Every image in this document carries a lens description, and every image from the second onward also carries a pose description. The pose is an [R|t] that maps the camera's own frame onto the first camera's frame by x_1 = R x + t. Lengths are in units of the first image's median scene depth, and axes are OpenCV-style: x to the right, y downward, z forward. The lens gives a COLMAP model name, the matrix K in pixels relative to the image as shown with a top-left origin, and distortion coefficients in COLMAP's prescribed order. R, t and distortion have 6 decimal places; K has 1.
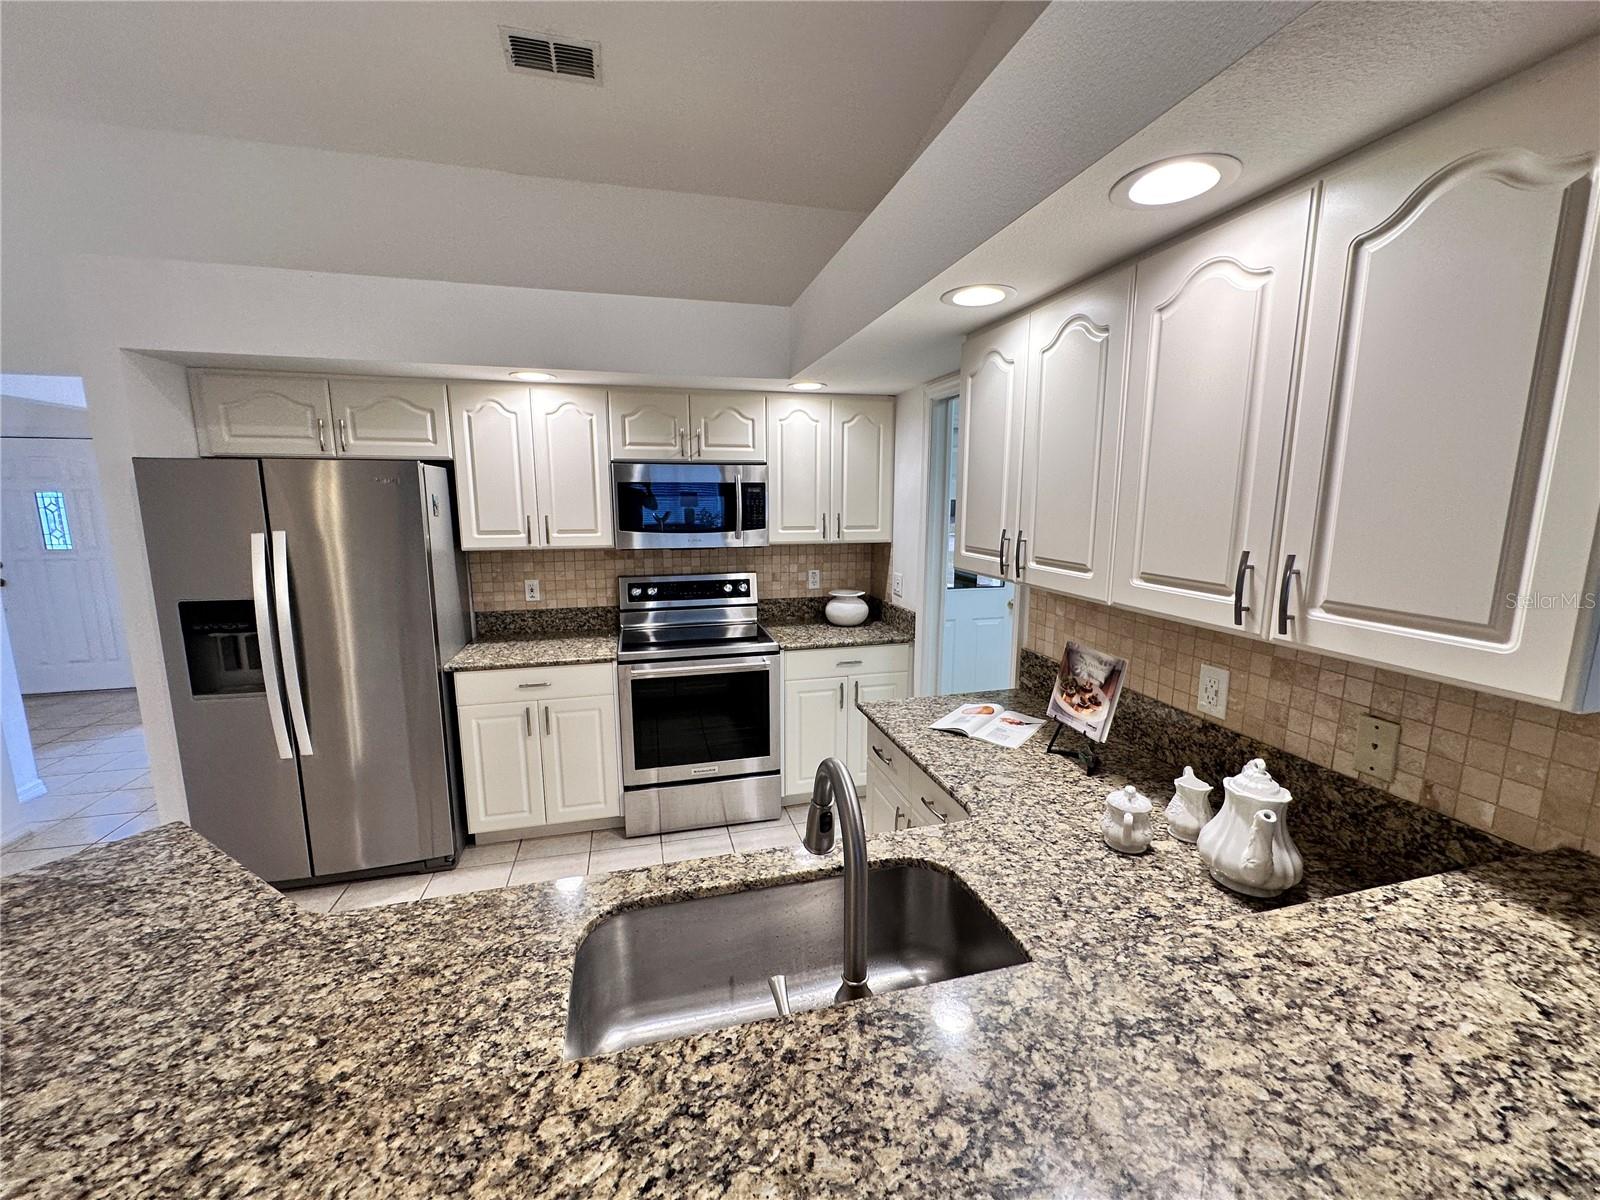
lens RADIAL K [[640.3, 0, 803.0], [0, 640.3, 601.3], [0, 0, 1]] dist [-0.004944, 0.001695]
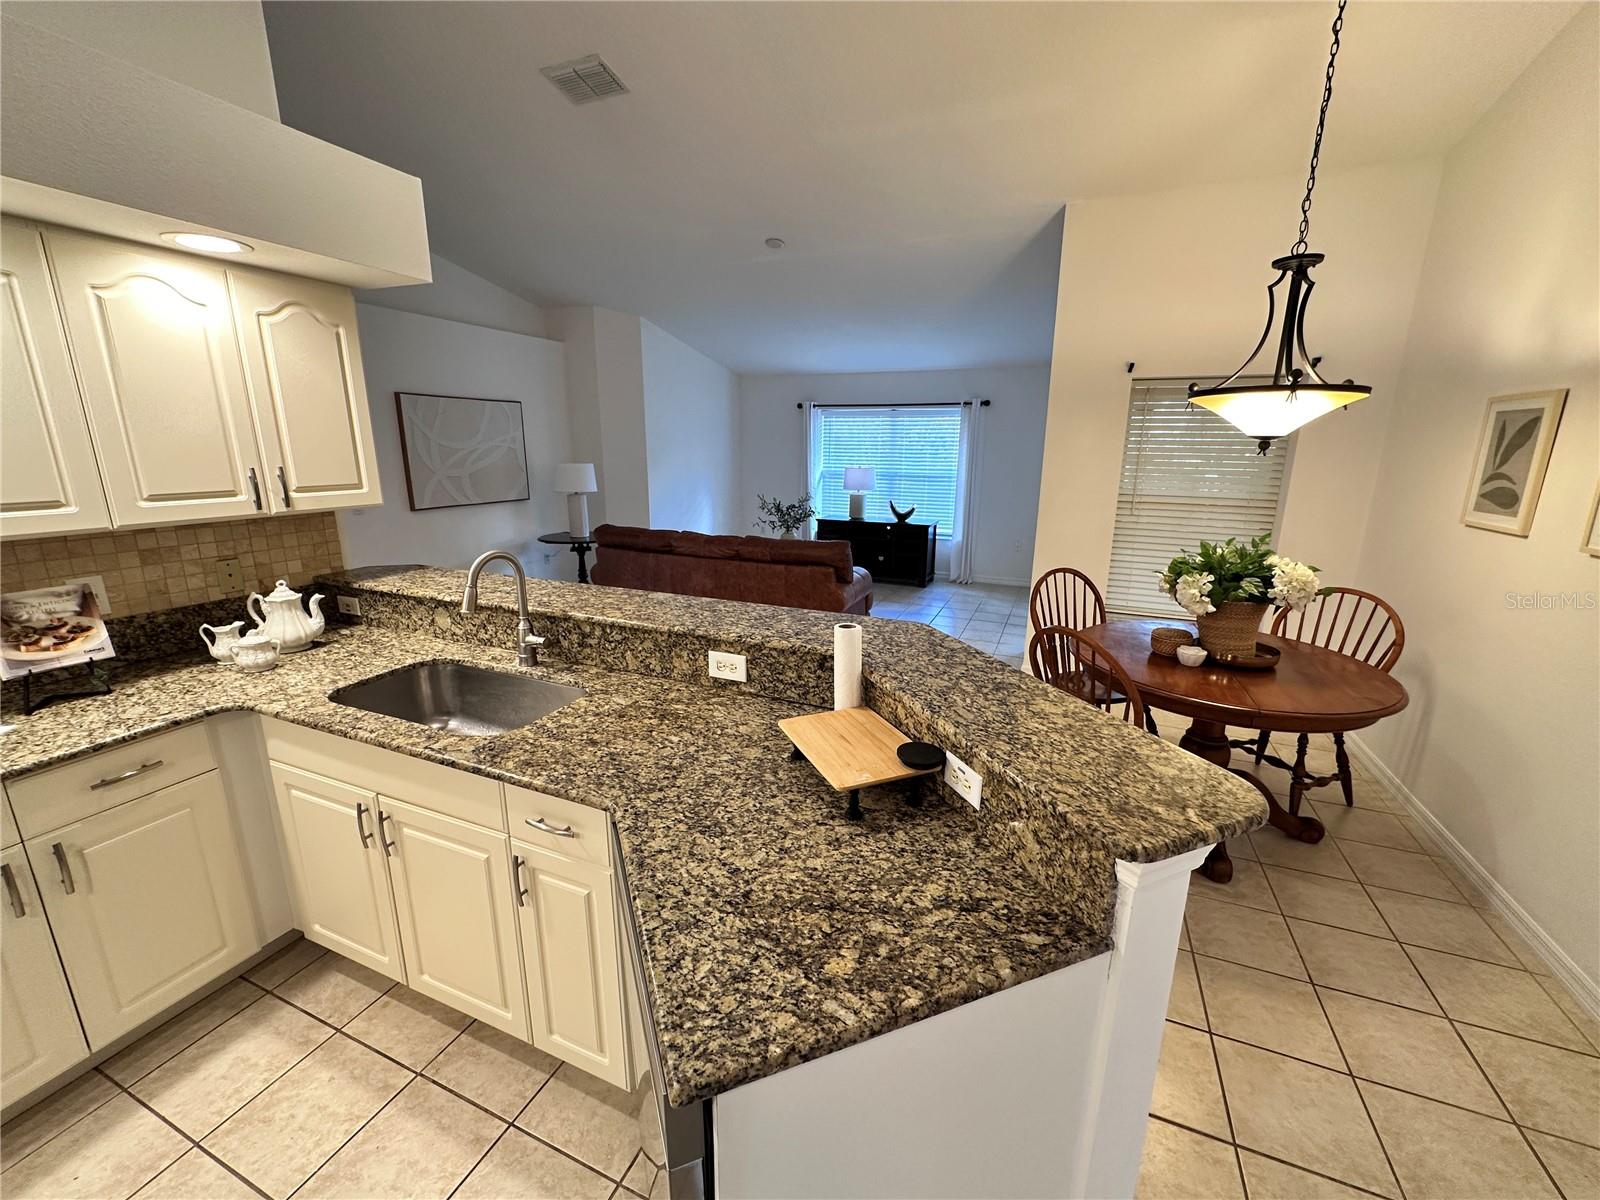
lens RADIAL K [[640.3, 0, 799.0], [0, 640.3, 596.3], [0, 0, 1]] dist [-0.004944, 0.001695]
pose [[-0.788968, -0.150825, 0.595636, -0.661361], [0.092309, 0.929306, 0.357587, -0.098217], [-0.607461, 0.337107, -0.719270, 0.597878]]
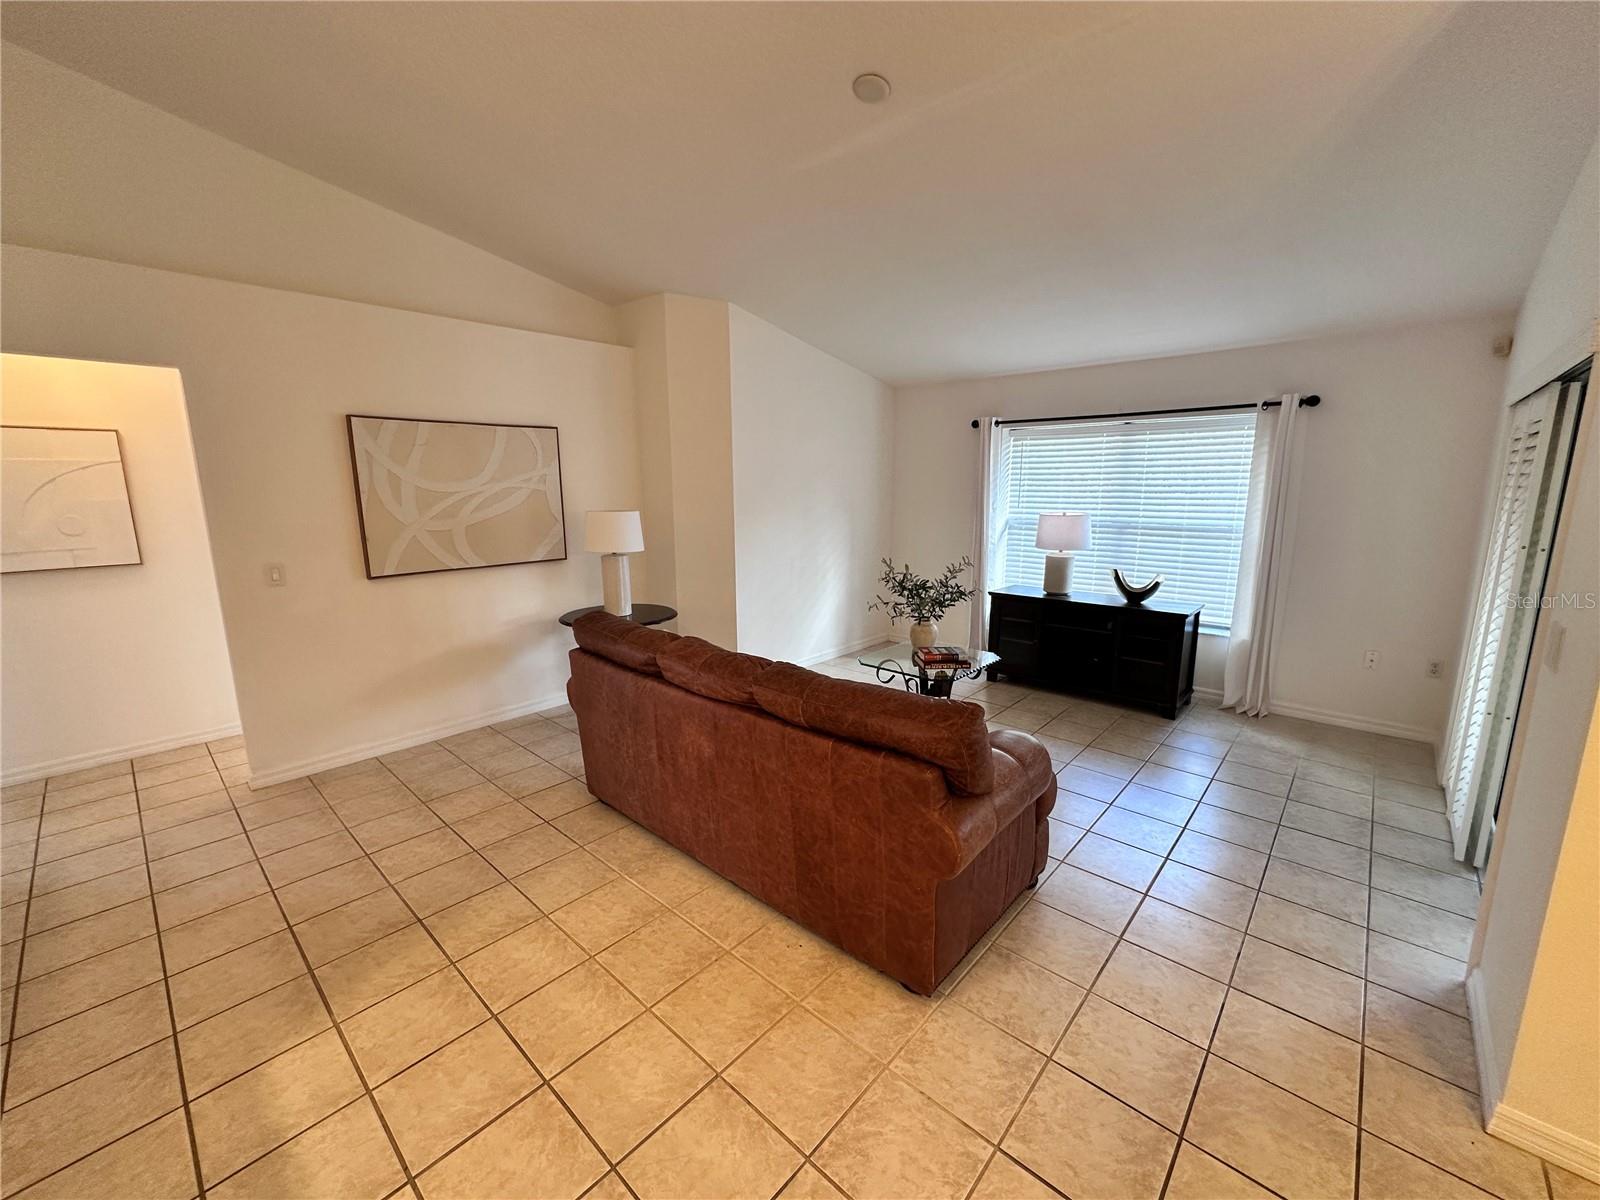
lens RADIAL K [[640.3, 0, 796.6], [0, 640.3, 599.5], [0, 0, 1]] dist [-0.004944, 0.001695]
pose [[-0.542461, -0.148851, 0.826788, -0.224417], [0.145394, 0.952690, 0.266912, 0.045478], [-0.827403, 0.265000, -0.495156, -0.198677]]
